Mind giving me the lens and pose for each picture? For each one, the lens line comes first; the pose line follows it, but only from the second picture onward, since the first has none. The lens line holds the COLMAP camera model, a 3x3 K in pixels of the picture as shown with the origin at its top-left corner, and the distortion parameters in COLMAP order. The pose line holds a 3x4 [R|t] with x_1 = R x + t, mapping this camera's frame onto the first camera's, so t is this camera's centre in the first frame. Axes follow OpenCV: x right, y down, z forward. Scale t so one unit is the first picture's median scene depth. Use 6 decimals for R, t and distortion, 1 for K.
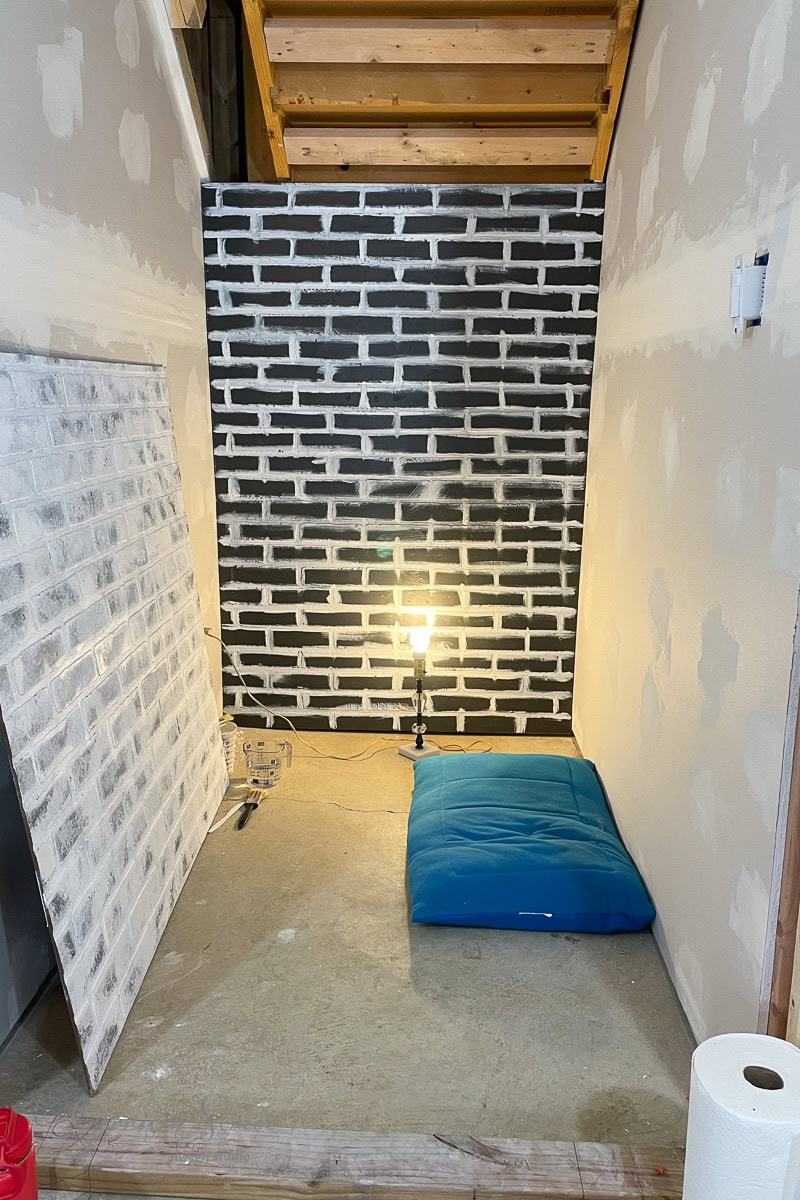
lens RADIAL K [[882.3, 0, 400.0], [0, 882.3, 600.0], [0, 0, 1]] dist [0.084258, -0.110697]
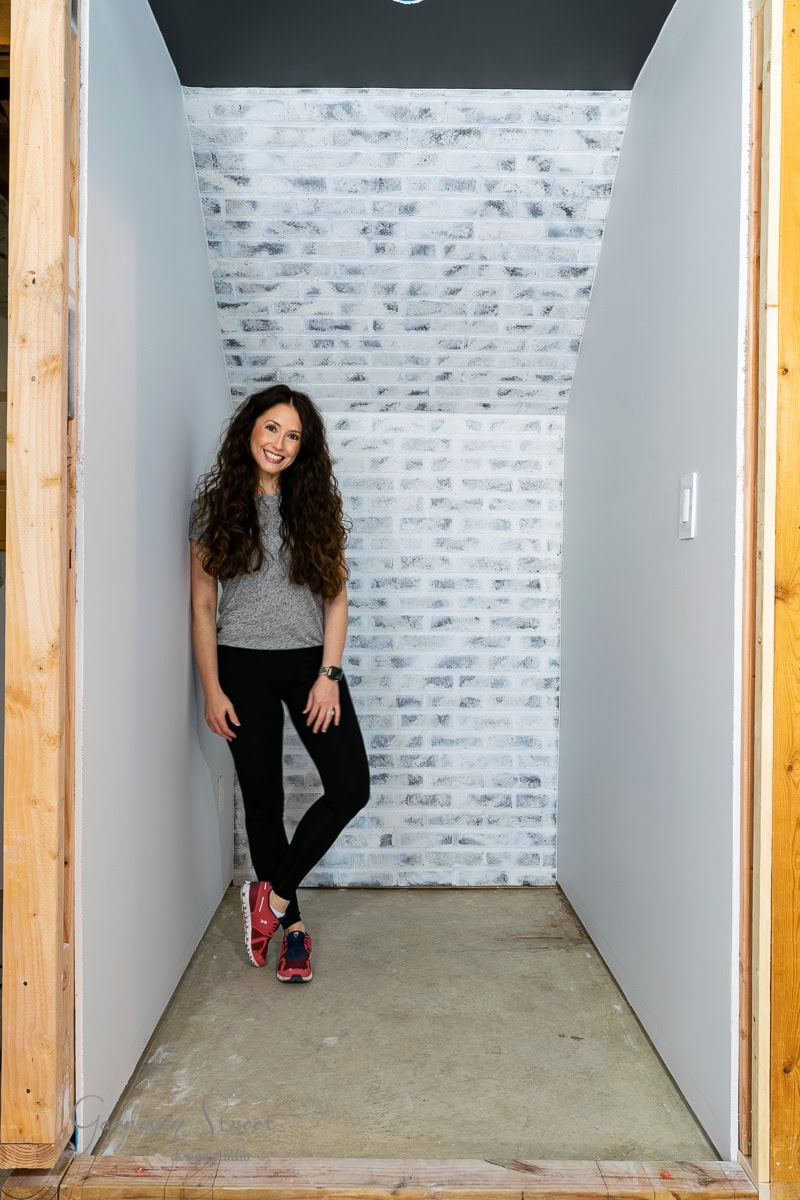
lens RADIAL K [[937.8, 0, 400.0], [0, 937.8, 600.0], [0, 0, 1]] dist [0.011751, -0.002832]
pose [[0.998351, -0.003765, 0.057285, -0.110391], [0.015514, 0.978413, -0.206074, 0.075683], [-0.055273, 0.206623, 0.976858, -0.315633]]
